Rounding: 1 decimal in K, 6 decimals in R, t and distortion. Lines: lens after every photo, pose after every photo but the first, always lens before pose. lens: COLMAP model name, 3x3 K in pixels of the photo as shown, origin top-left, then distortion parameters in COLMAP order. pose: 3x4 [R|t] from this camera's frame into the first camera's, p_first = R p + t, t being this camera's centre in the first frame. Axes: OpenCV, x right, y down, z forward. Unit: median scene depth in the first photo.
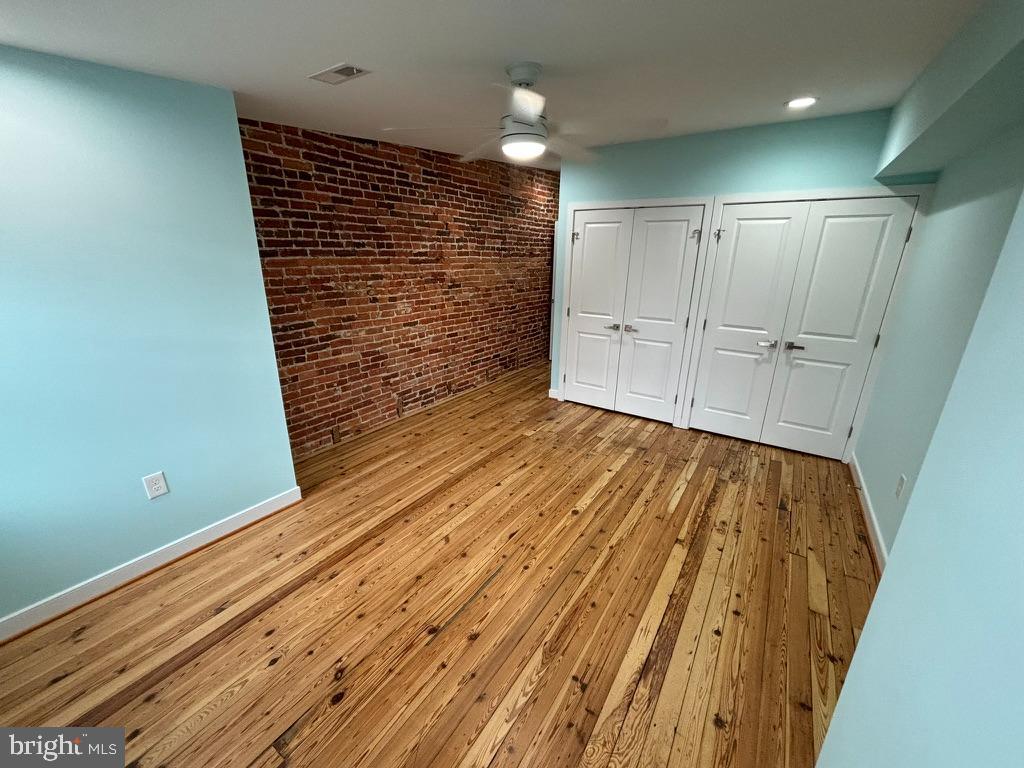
lens RADIAL K [[411.1, 0, 512.6], [0, 411.1, 387.7], [0, 0, 1]] dist [0.016407, -0.001832]
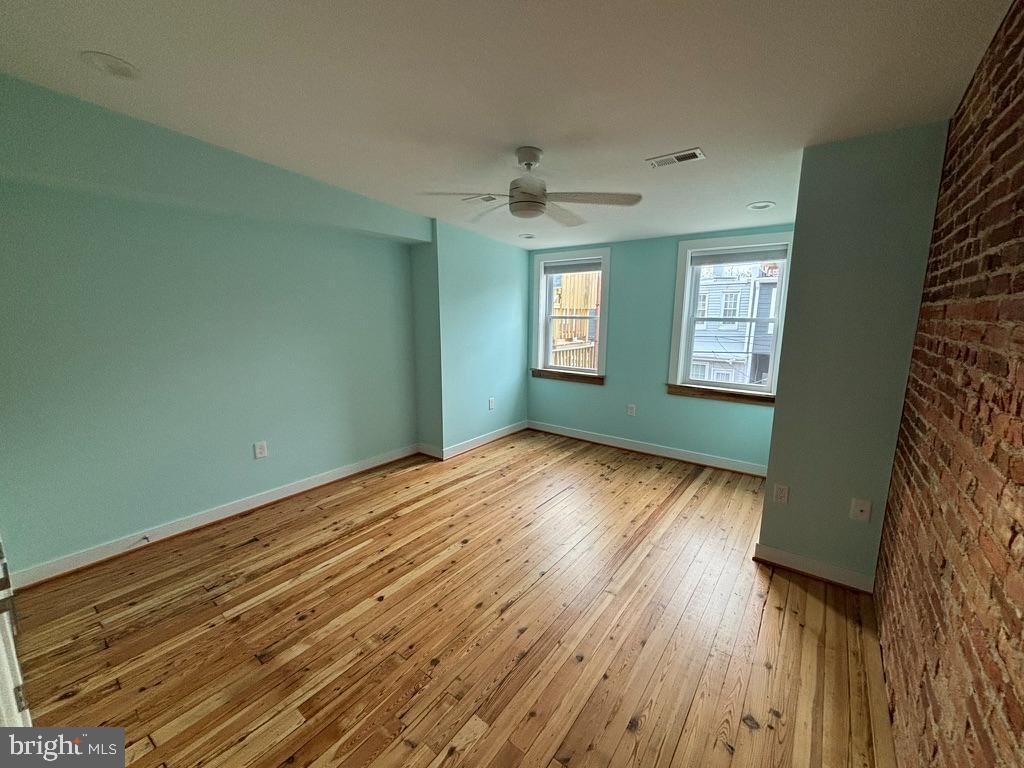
lens RADIAL K [[411.1, 0, 515.1], [0, 411.1, 382.3], [0, 0, 1]] dist [0.016407, -0.001832]
pose [[-0.997744, -0.027103, 0.061415, -0.022993], [0.005304, 0.880183, 0.474605, -0.529090], [-0.066919, 0.473860, -0.878054, 1.710559]]
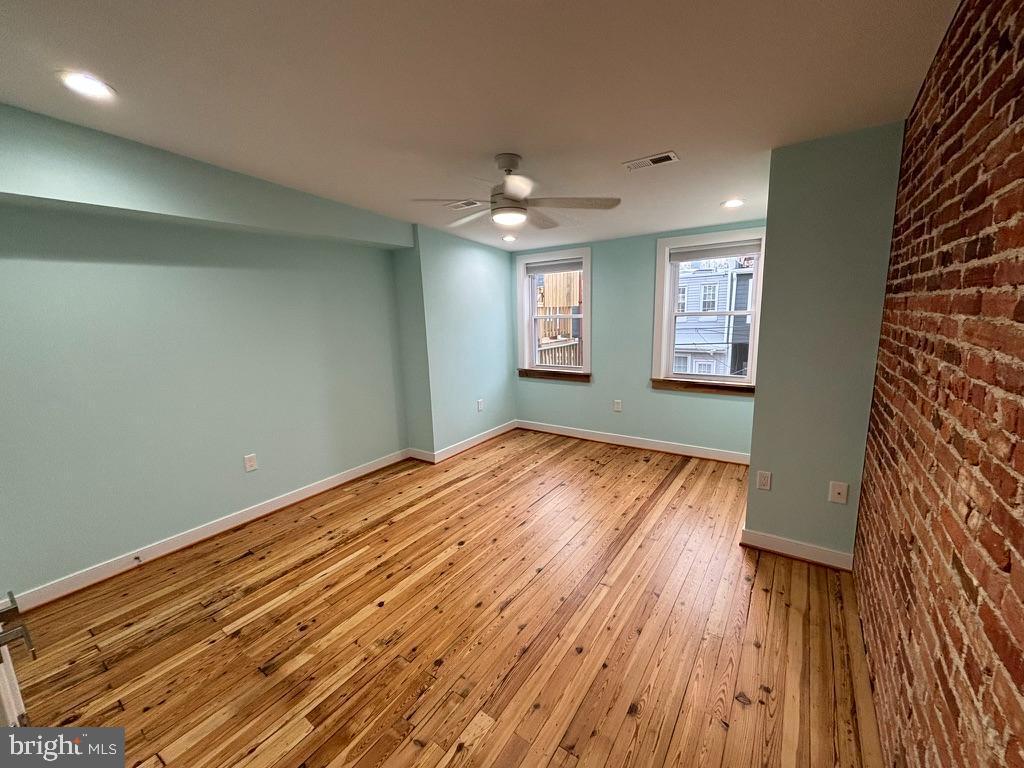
lens RADIAL K [[411.1, 0, 514.8], [0, 411.1, 382.8], [0, 0, 1]] dist [0.016407, -0.001832]
pose [[-0.999511, 0.015201, 0.027327, -0.016130], [0.026448, 0.877179, 0.479434, -0.544886], [-0.016683, 0.479923, -0.877152, 1.722086]]
